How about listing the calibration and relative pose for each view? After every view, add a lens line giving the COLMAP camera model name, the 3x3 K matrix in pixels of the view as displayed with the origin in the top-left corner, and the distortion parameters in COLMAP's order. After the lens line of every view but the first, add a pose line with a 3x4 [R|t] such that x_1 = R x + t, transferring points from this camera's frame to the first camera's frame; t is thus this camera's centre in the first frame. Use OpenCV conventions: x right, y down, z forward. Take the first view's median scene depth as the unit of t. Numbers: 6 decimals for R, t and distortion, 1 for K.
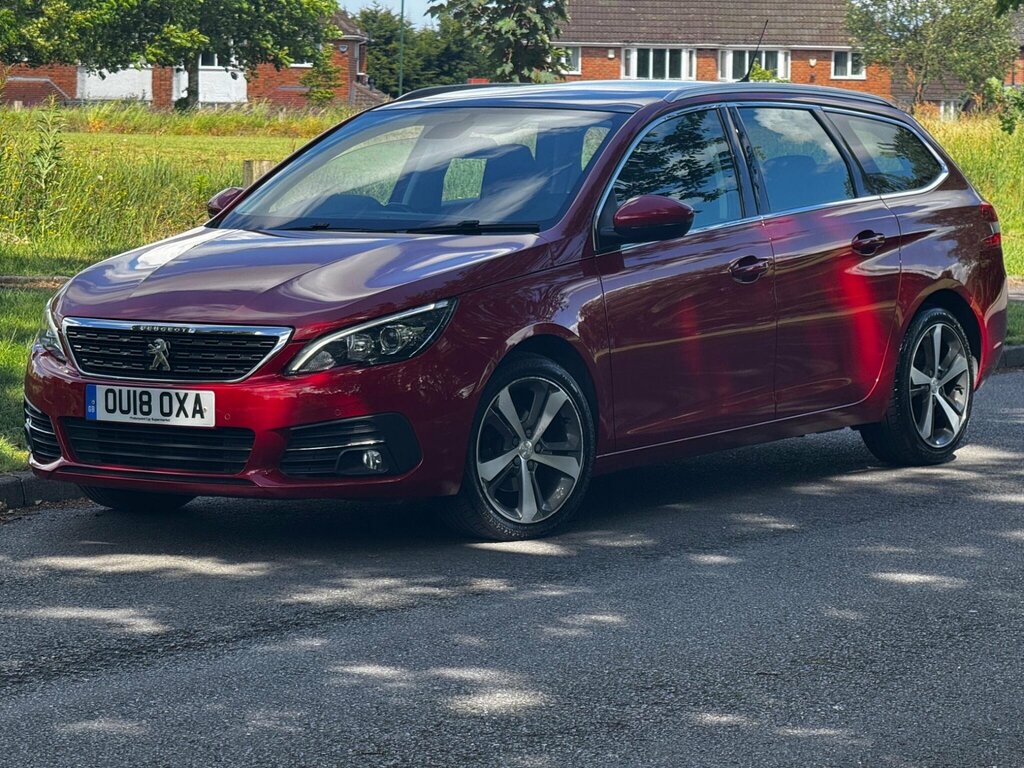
lens RADIAL K [[4530.3, 0, 385.1], [0, 4530.3, 400.6], [0, 0, 1]] dist [0.254132, 5.335523]
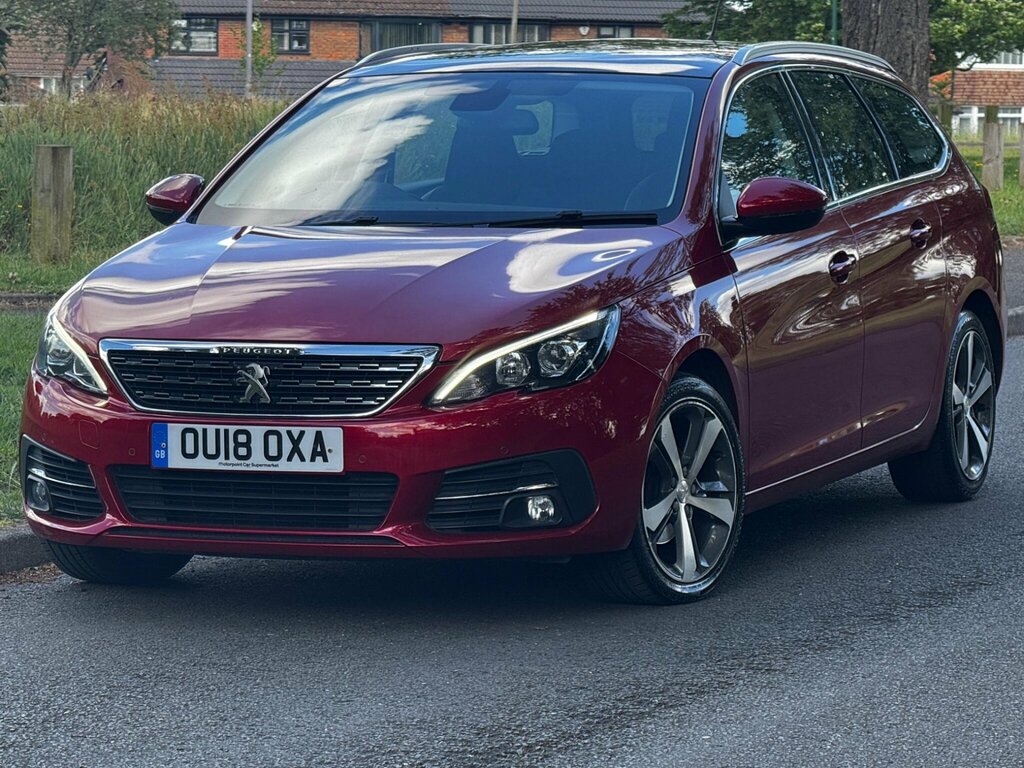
lens RADIAL K [[5442.0, 0, 560.2], [0, 5442.0, 384.5], [0, 0, 1]] dist [0.254762, 1.910541]
pose [[0.964399, -0.019630, 0.263723, -0.249819], [0.022339, 0.999724, -0.007277, -0.001781], [-0.263508, 0.012909, 0.964571, 0.065895]]
